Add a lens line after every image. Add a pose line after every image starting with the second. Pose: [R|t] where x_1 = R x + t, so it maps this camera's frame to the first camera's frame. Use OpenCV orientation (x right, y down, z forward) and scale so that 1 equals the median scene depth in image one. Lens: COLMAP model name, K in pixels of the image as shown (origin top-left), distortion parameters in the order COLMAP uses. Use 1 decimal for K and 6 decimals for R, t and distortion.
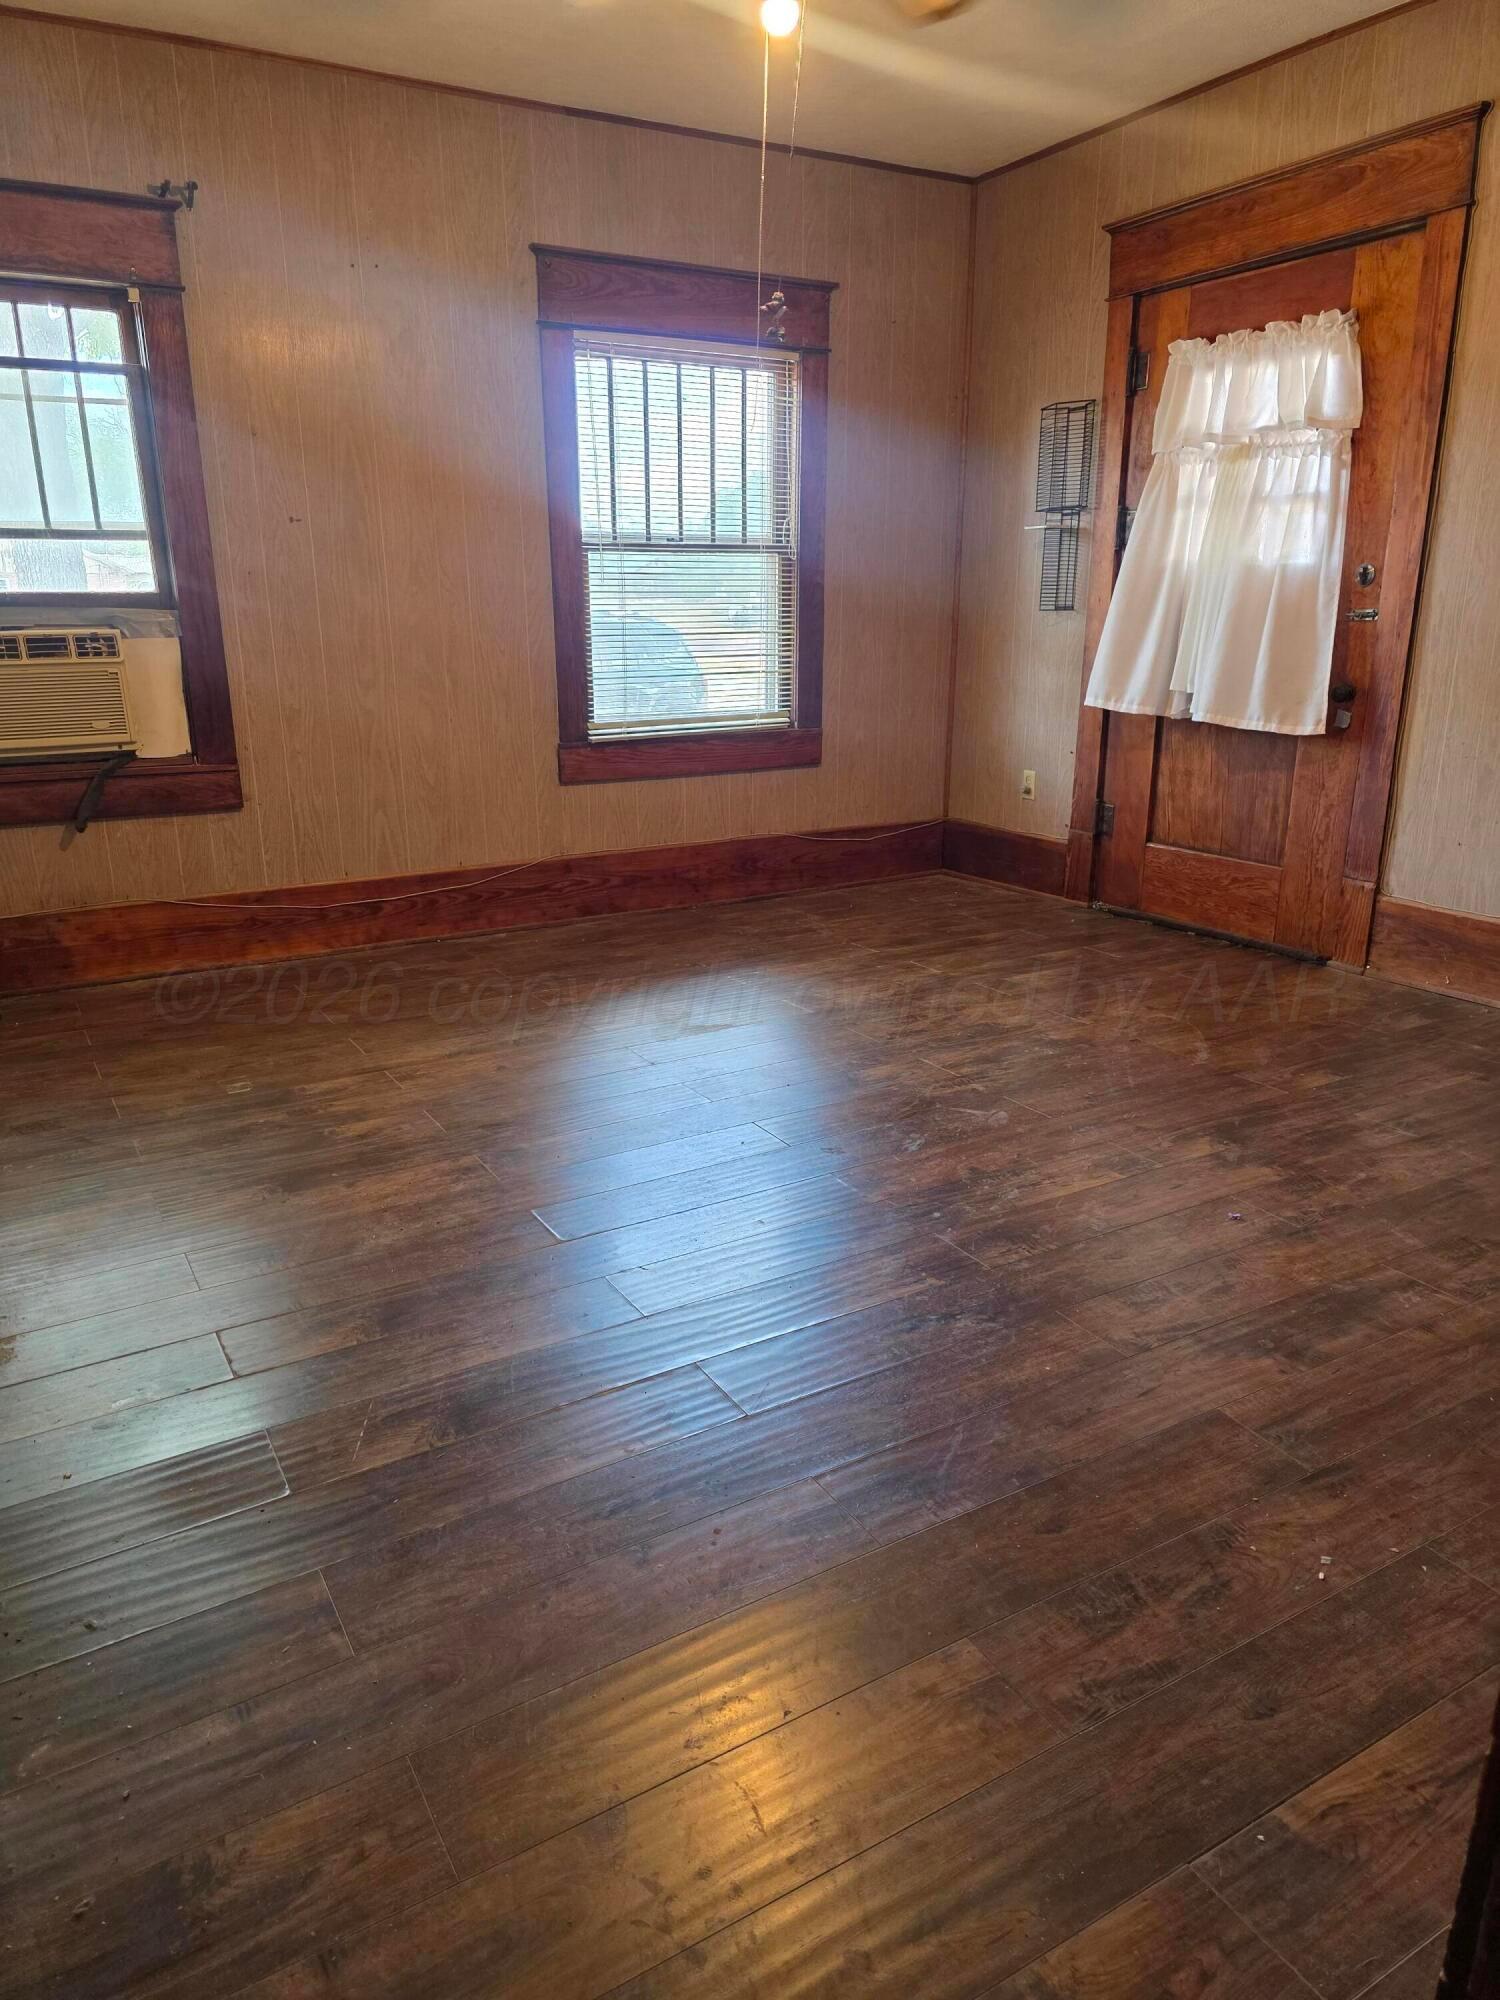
lens RADIAL K [[1346.9, 0, 727.3], [0, 1346.9, 996.2], [0, 0, 1]] dist [0.072727, -0.069693]
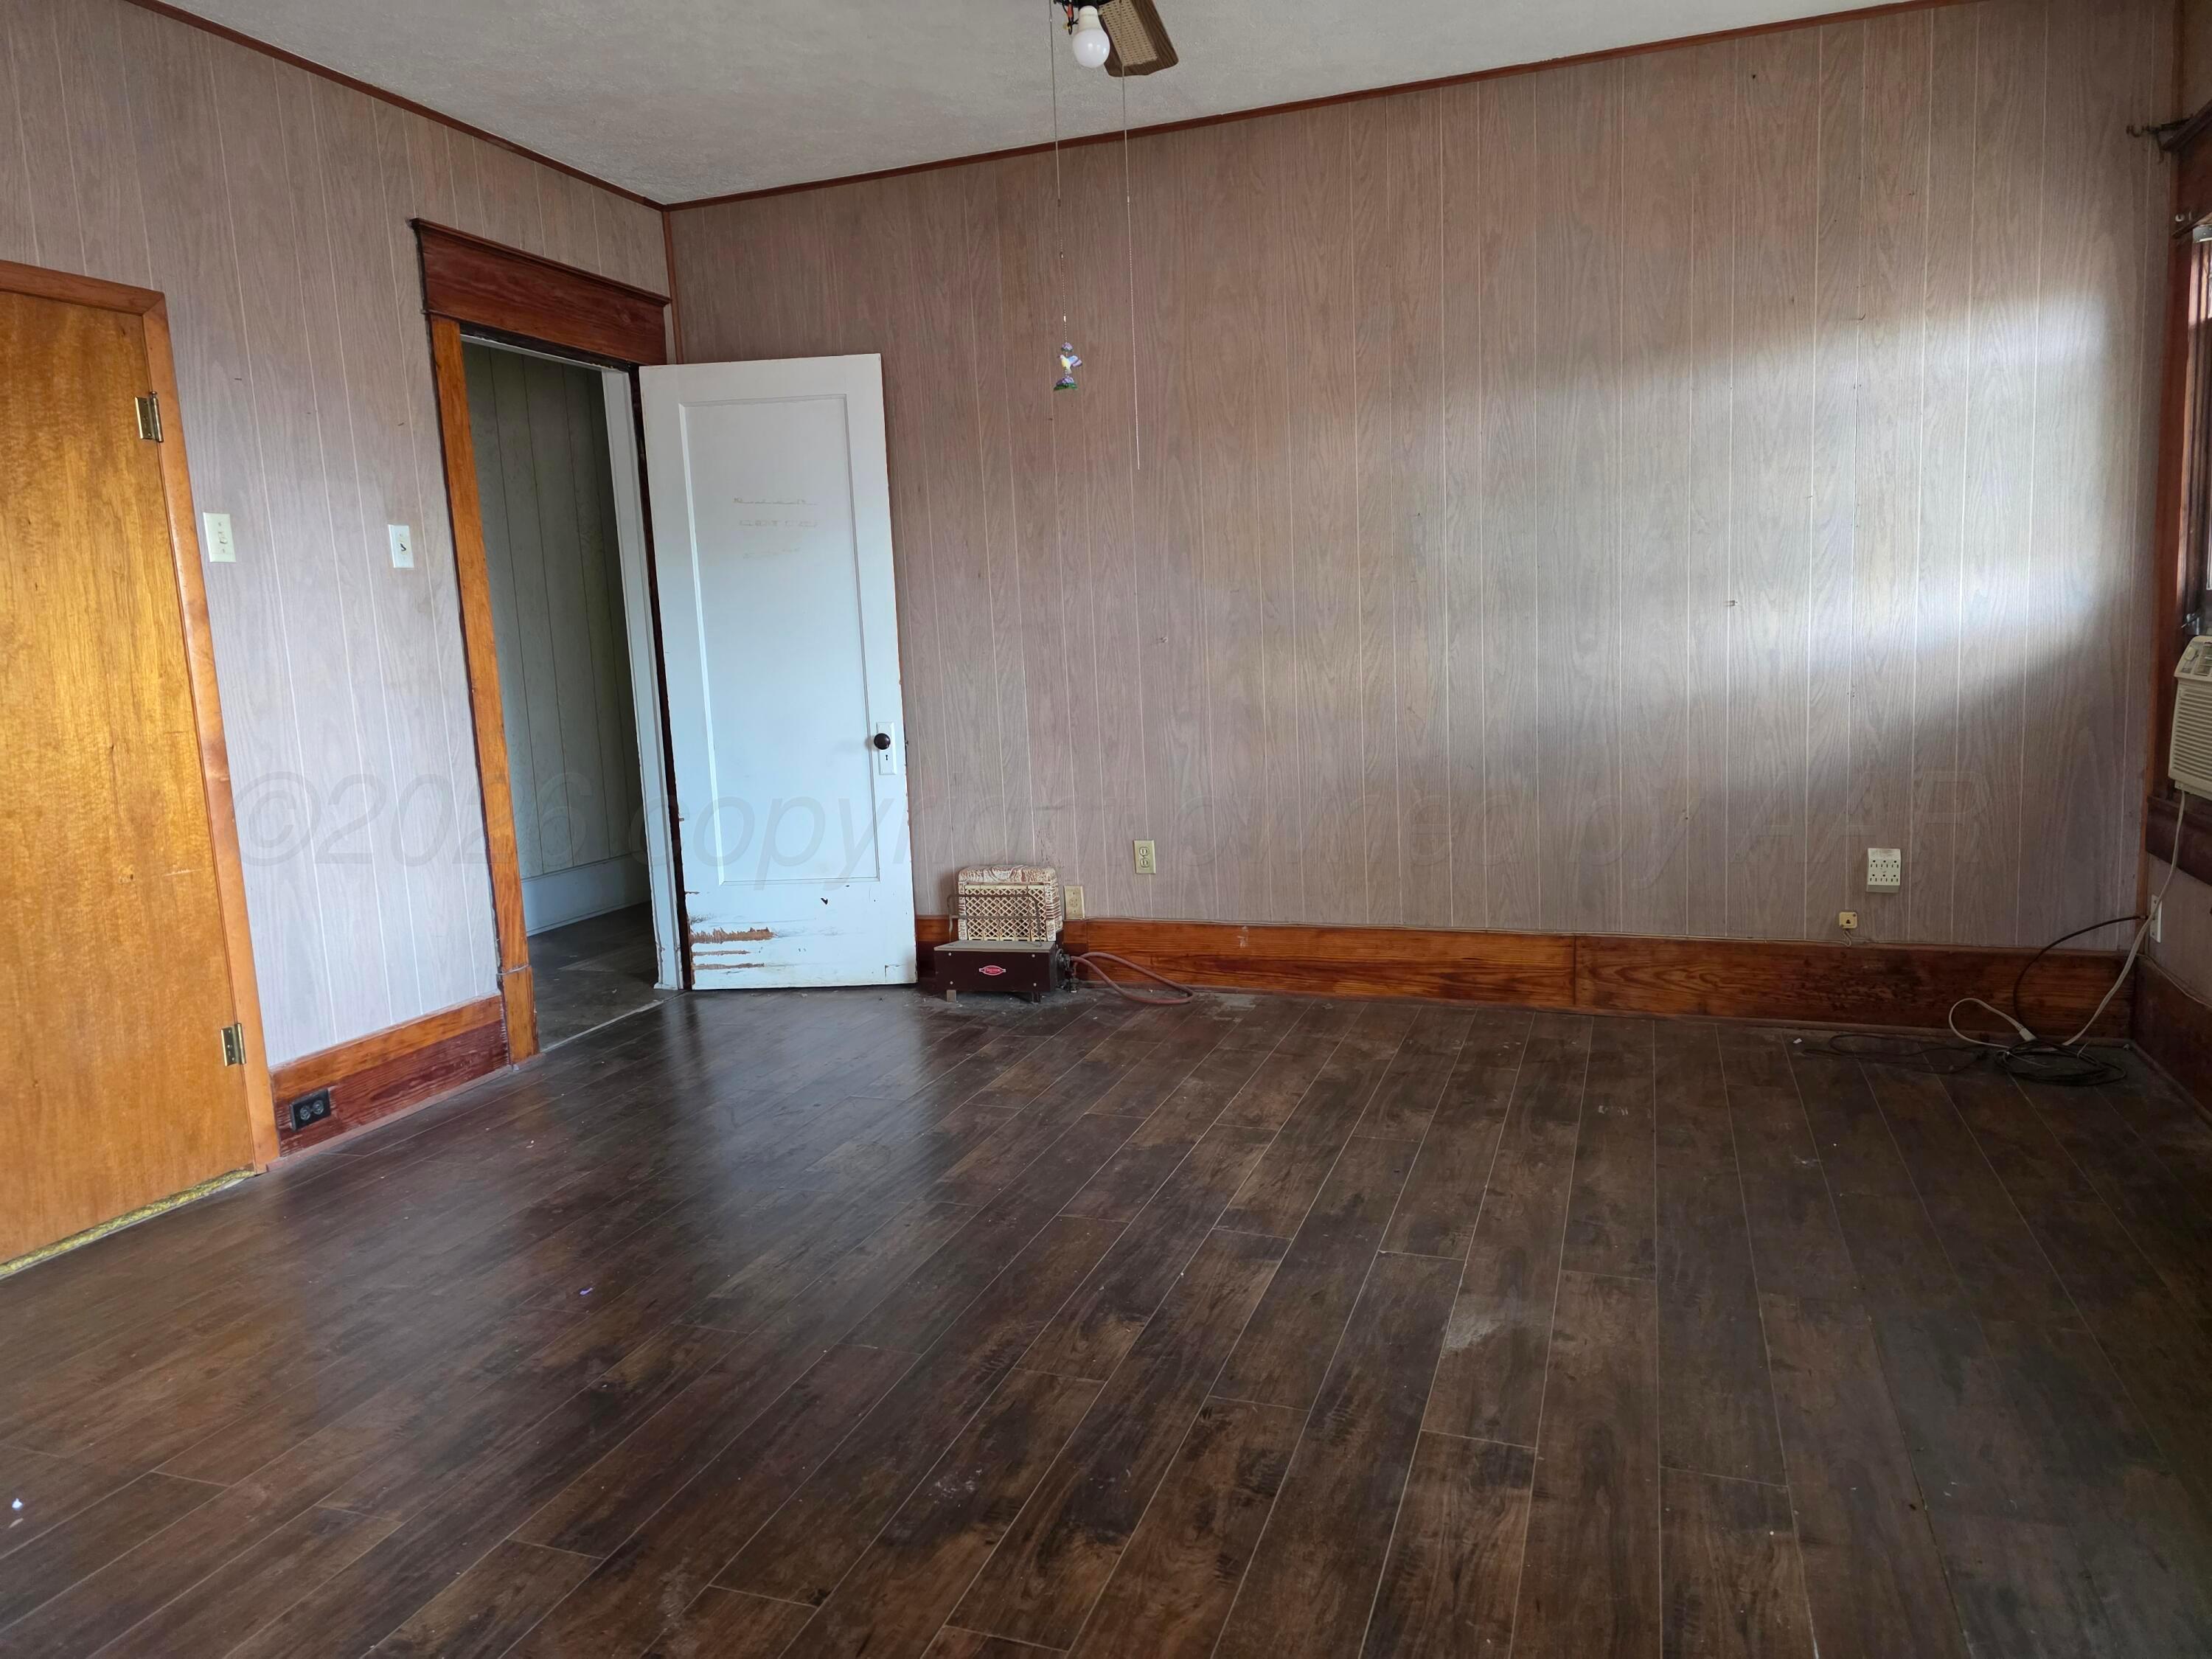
lens RADIAL K [[1489.7, 0, 1105.7], [0, 1489.7, 835.7], [0, 0, 1]] dist [0.072727, -0.069693]
pose [[-0.764897, 0.129632, -0.630974, 0.541990], [-0.133850, 0.926175, 0.352540, -0.424419], [0.630093, 0.354112, -0.691077, 1.387351]]
